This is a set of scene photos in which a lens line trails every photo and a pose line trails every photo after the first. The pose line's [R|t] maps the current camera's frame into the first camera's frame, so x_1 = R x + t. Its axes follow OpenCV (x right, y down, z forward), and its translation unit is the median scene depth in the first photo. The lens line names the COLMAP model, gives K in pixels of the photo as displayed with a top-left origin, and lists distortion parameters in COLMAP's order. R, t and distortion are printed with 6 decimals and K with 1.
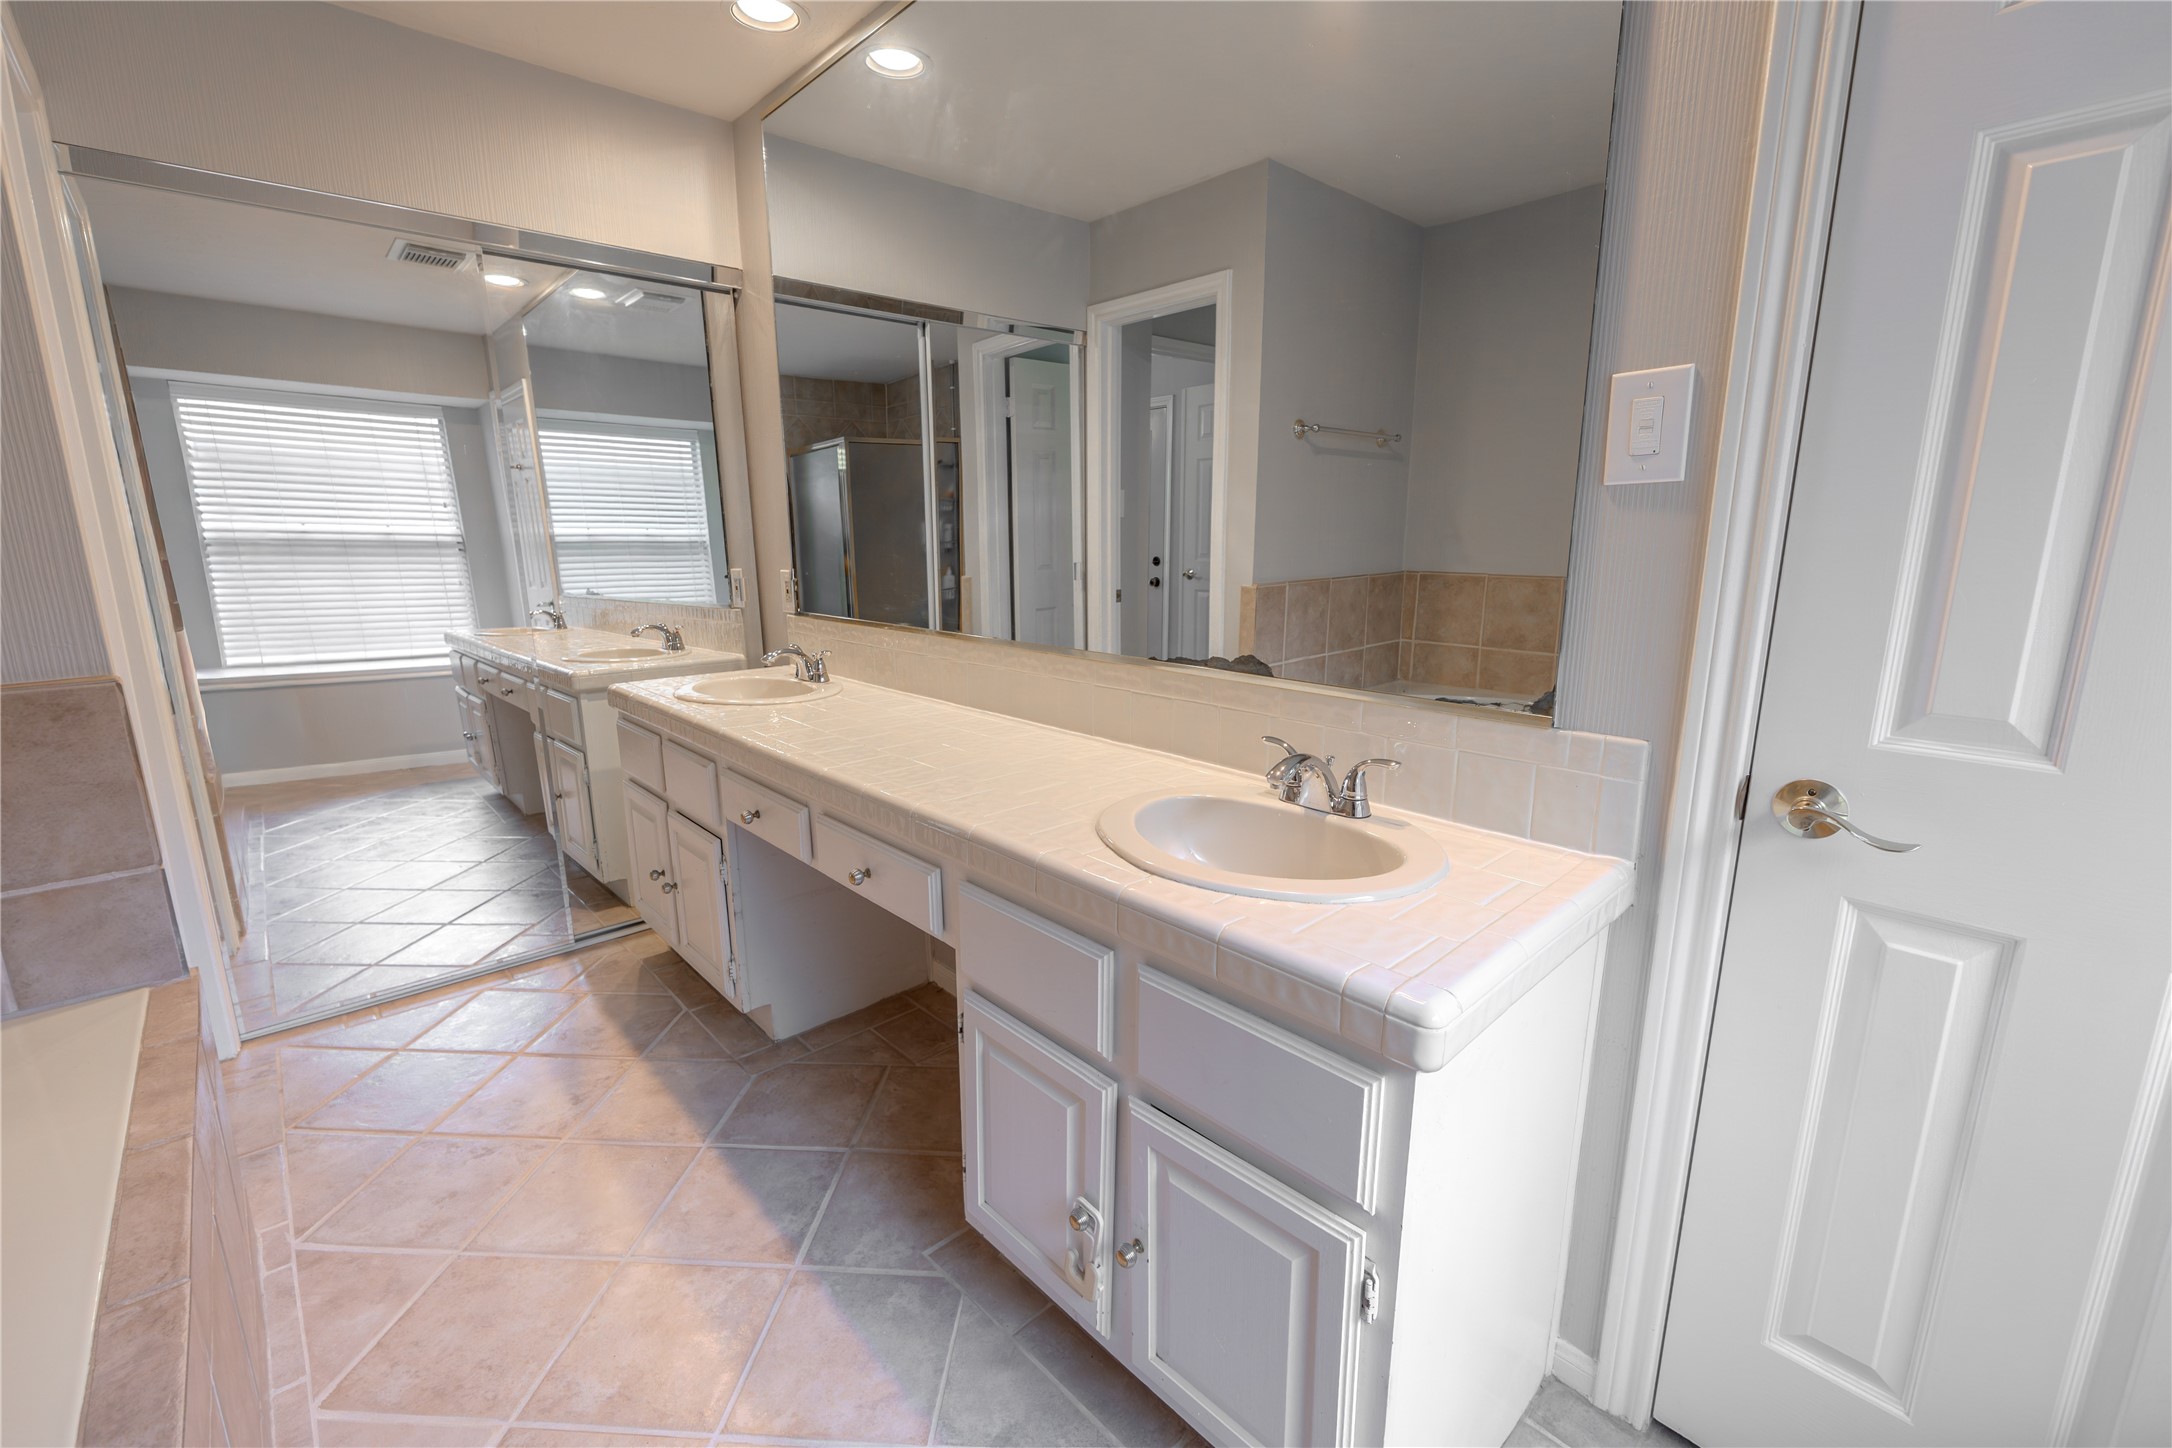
lens RADIAL K [[912.2, 0, 1089.9], [0, 912.2, 720.3], [0, 0, 1]] dist [-0.002773, -0.000669]
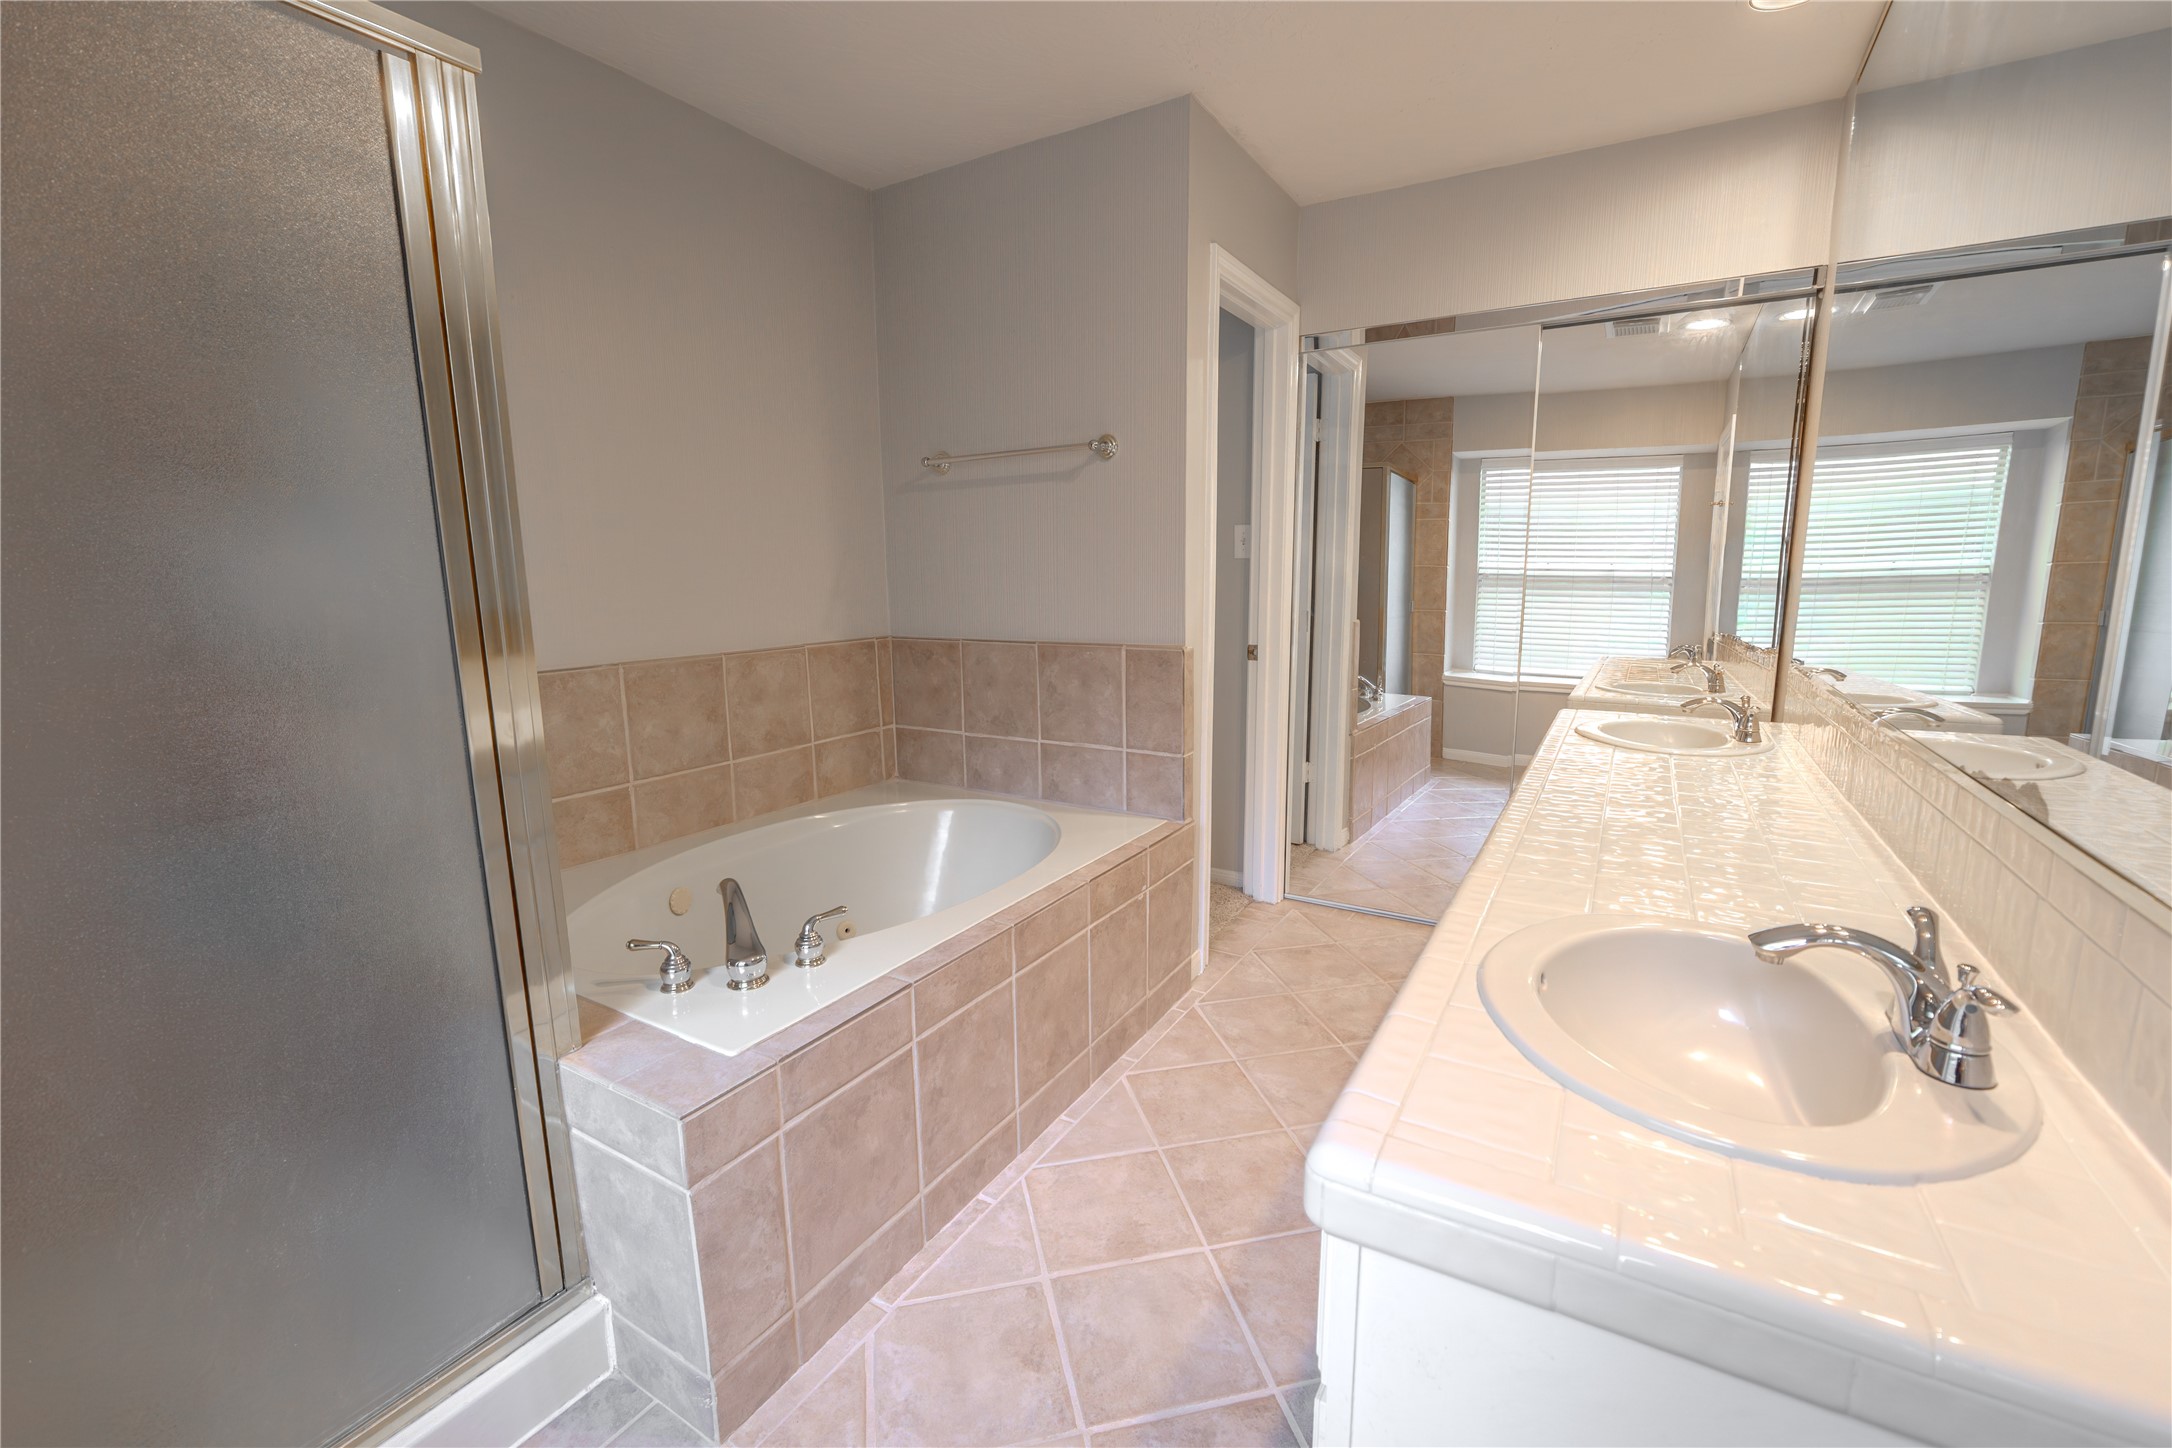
lens RADIAL K [[912.2, 0, 1089.9], [0, 912.2, 720.3], [0, 0, 1]] dist [-0.002773, -0.000669]
pose [[0.272925, 0.153831, -0.949657, 0.306382], [-0.192148, 0.975959, 0.102869, -0.027434], [0.942651, 0.154400, 0.295922, 0.150989]]
